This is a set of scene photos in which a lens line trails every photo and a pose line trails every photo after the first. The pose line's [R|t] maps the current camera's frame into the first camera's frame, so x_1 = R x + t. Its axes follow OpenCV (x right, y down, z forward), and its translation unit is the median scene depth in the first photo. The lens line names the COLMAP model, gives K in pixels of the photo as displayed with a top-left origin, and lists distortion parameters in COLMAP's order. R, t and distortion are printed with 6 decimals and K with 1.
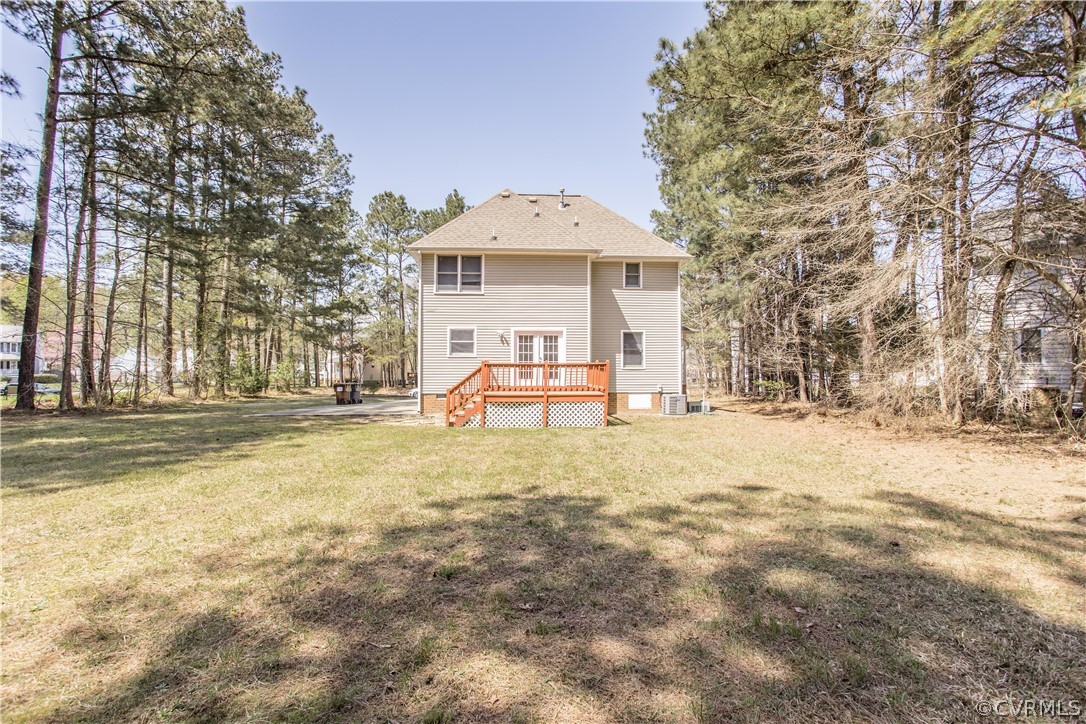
lens RADIAL K [[527.2, 0, 541.0], [0, 527.2, 363.6], [0, 0, 1]] dist [-0.027030, 0.000231]
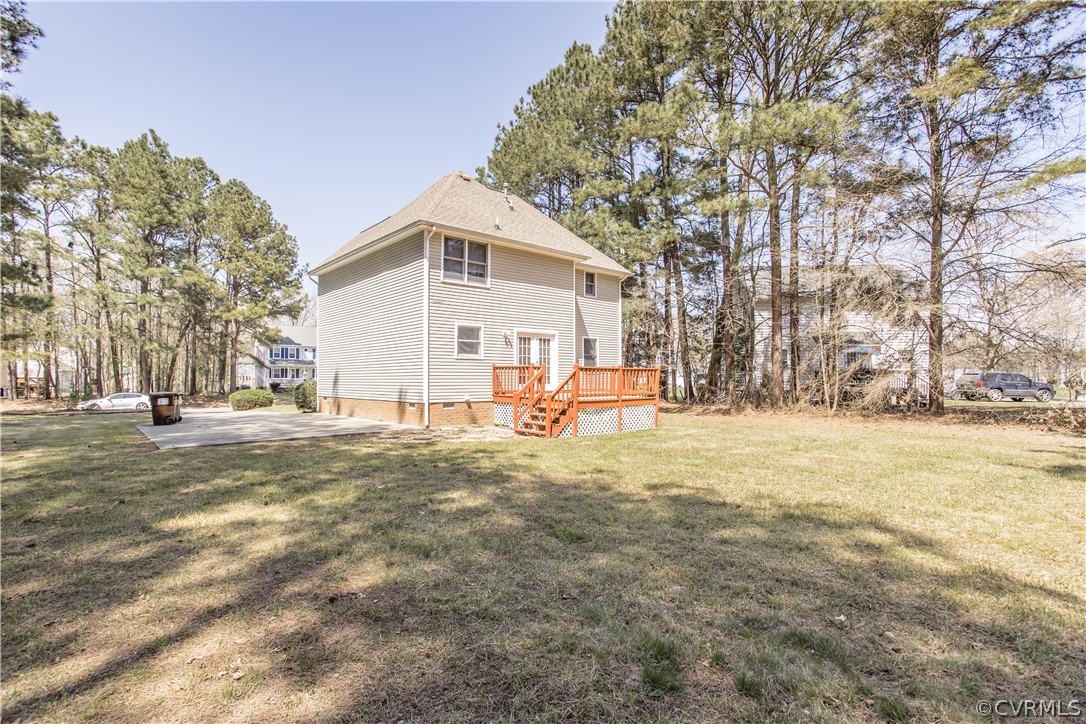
lens RADIAL K [[527.2, 0, 543.7], [0, 527.2, 366.9], [0, 0, 1]] dist [-0.027030, 0.000231]
pose [[0.788268, 0.013801, 0.615177, -0.580656], [-0.010357, 0.999904, -0.009160, 0.007407], [-0.615245, 0.000850, 0.788335, 0.249055]]
